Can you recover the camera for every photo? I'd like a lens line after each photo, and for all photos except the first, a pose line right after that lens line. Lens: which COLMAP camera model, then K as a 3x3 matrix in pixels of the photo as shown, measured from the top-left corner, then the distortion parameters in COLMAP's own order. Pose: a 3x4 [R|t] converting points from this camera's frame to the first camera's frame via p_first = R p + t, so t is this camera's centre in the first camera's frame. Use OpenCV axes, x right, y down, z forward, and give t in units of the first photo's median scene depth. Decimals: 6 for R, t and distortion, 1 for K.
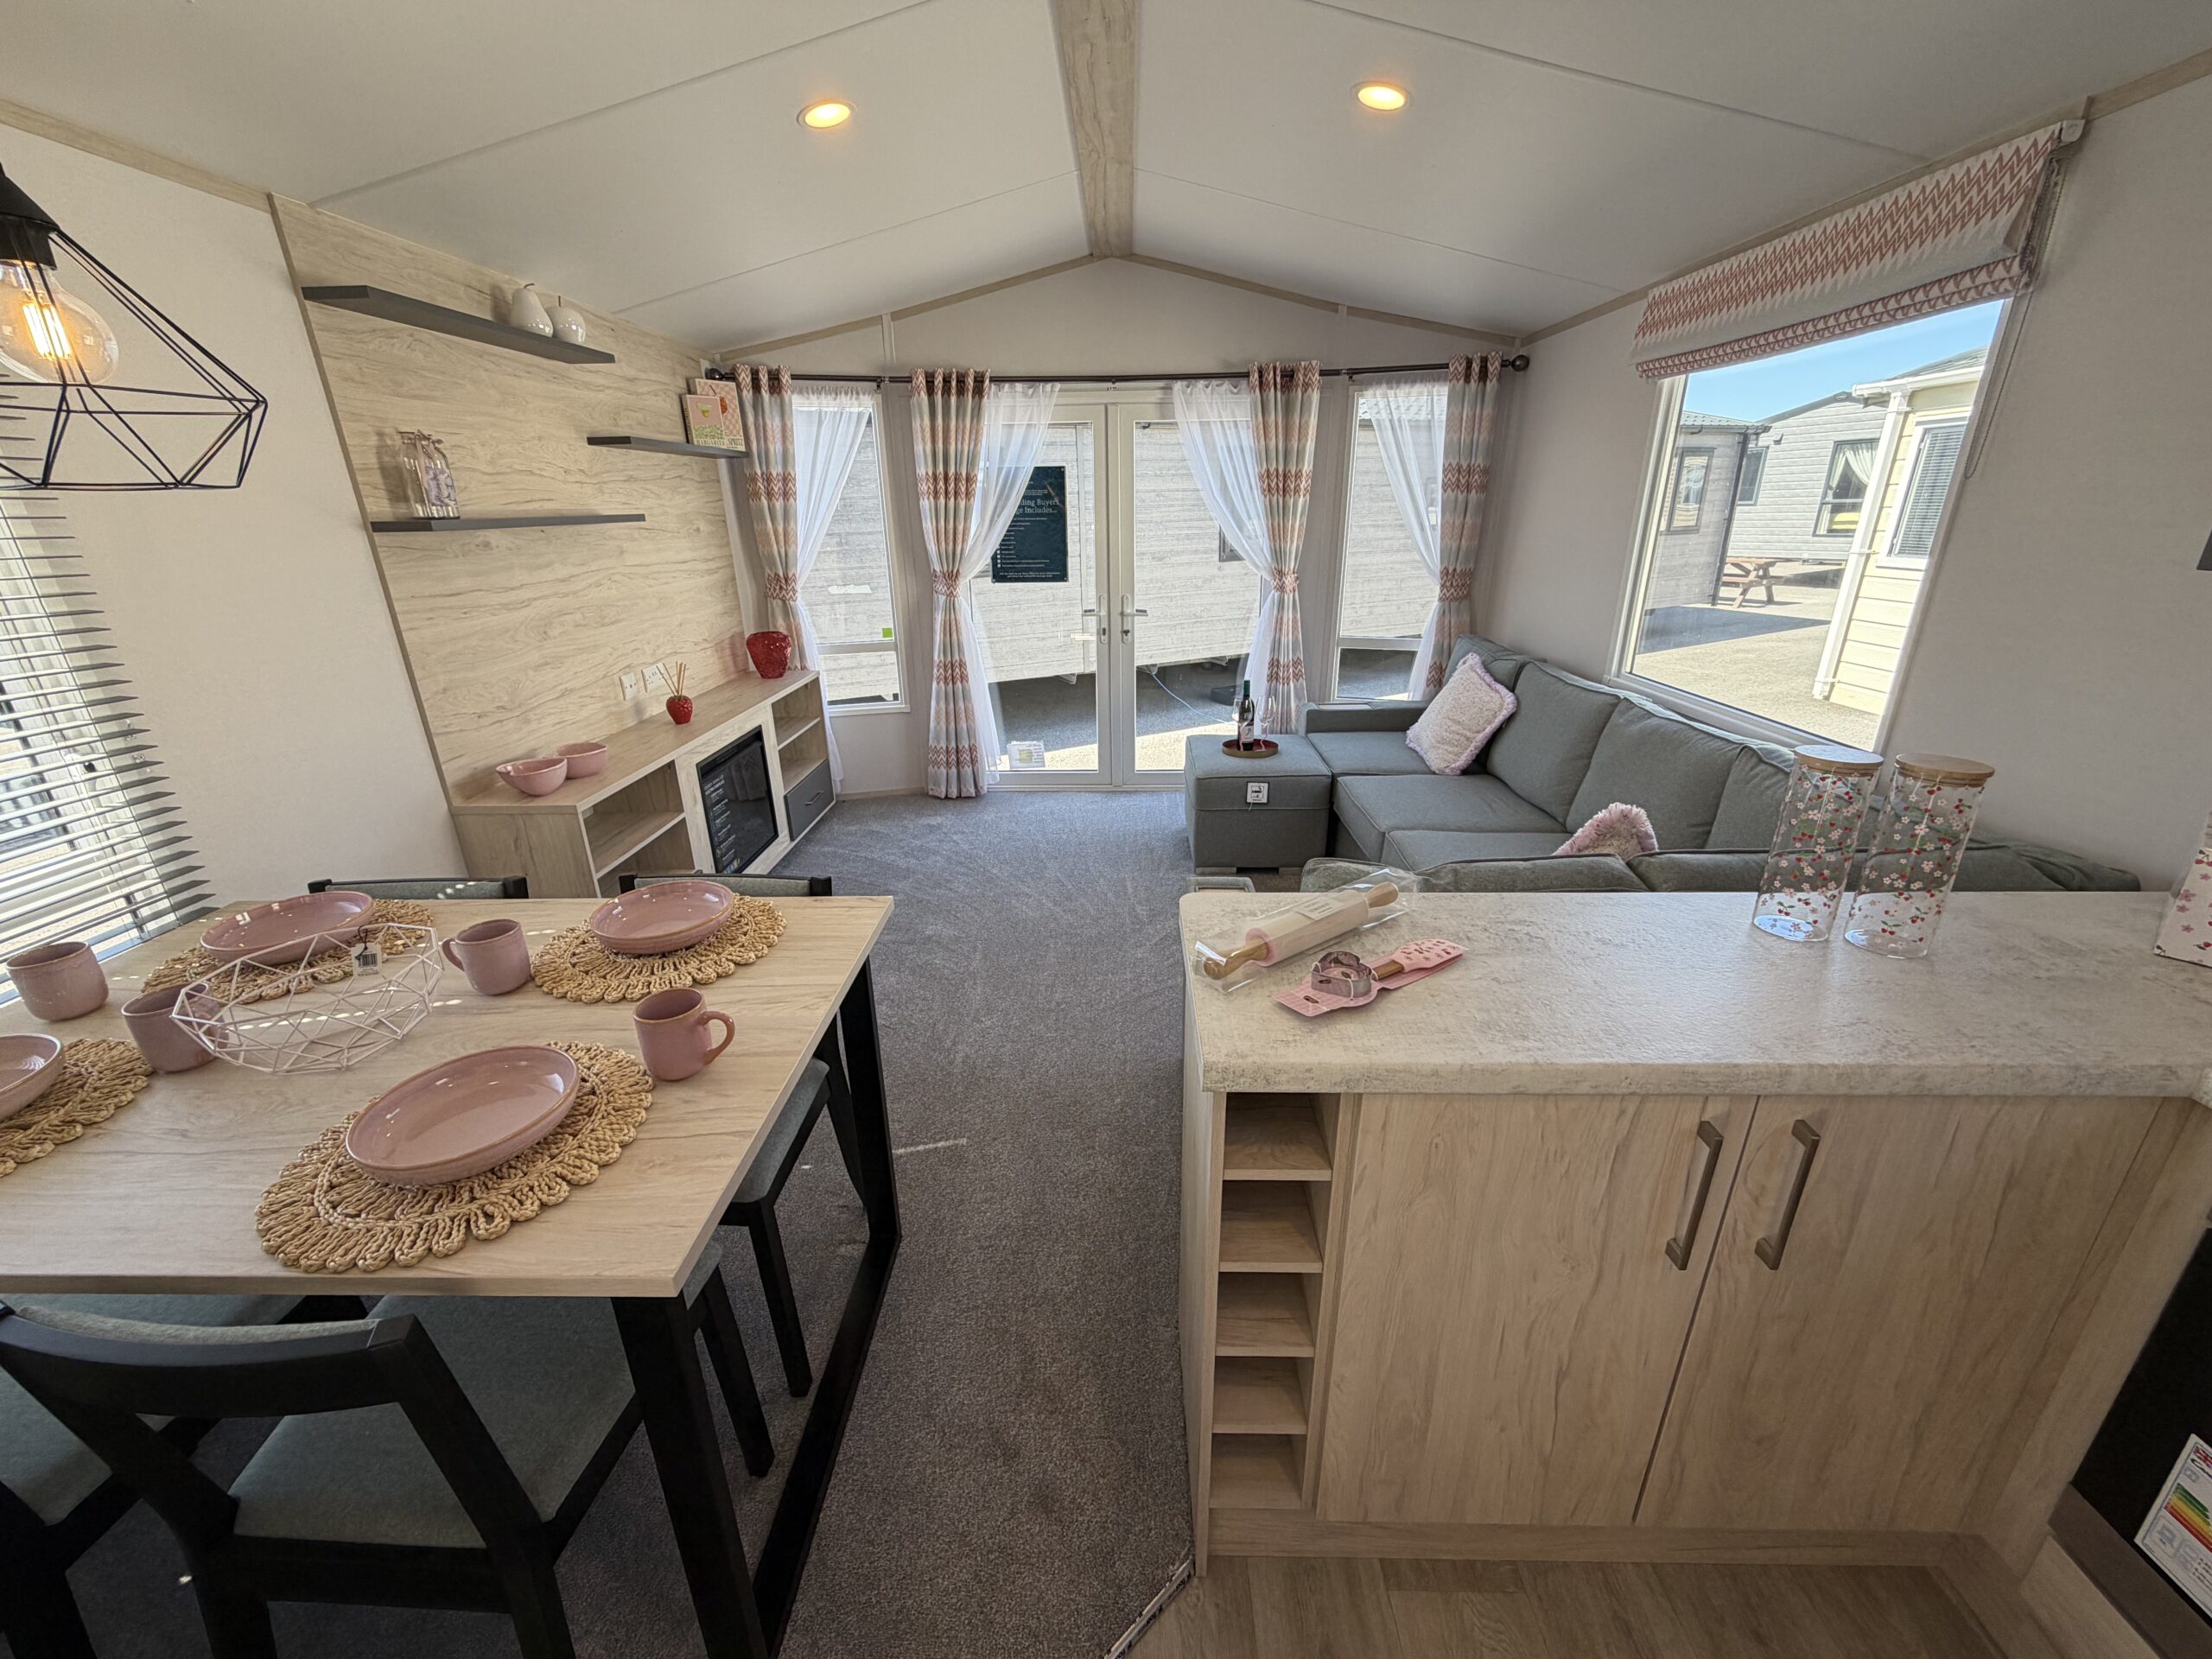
lens RADIAL K [[885.4, 0, 1101.1], [0, 885.4, 828.8], [0, 0, 1]] dist [-0.001752, -0.000319]
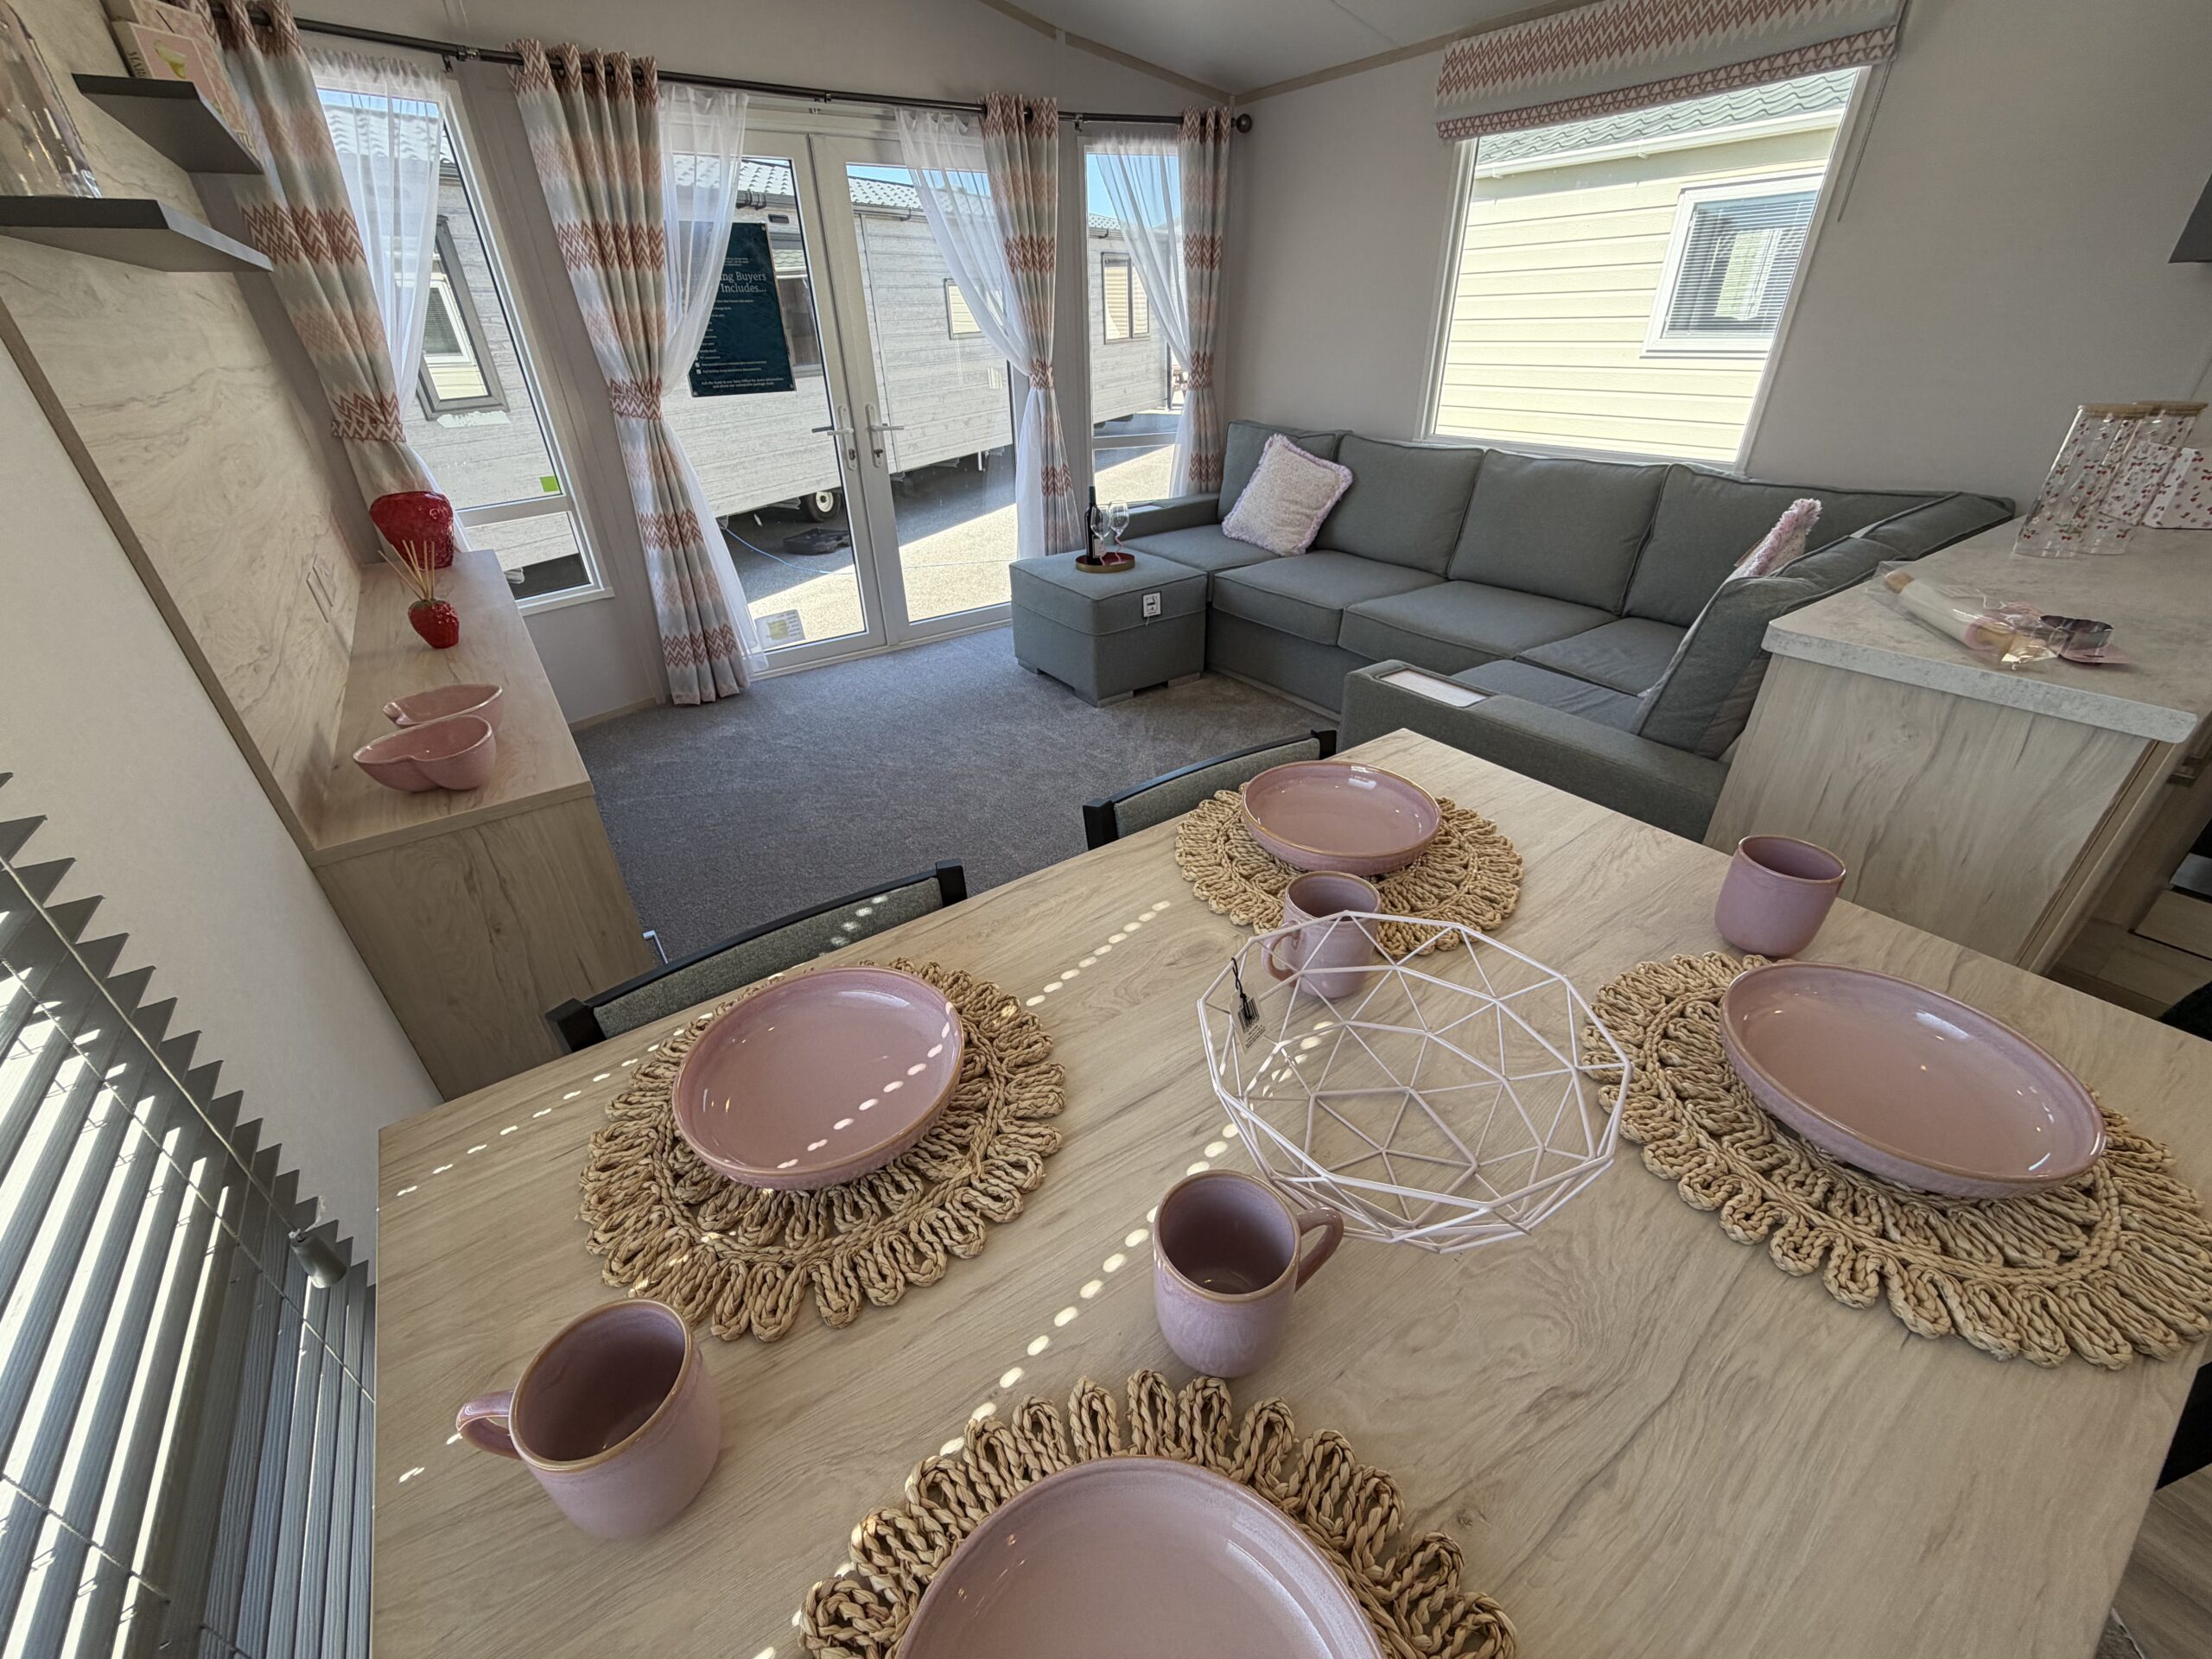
lens RADIAL K [[885.4, 0, 1104.7], [0, 885.4, 830.4], [0, 0, 1]] dist [-0.001752, -0.000319]
pose [[0.804445, -0.304385, 0.510116, -0.369487], [0.217323, 0.950013, 0.224156, -0.030740], [-0.552846, -0.069462, 0.830383, 0.199990]]
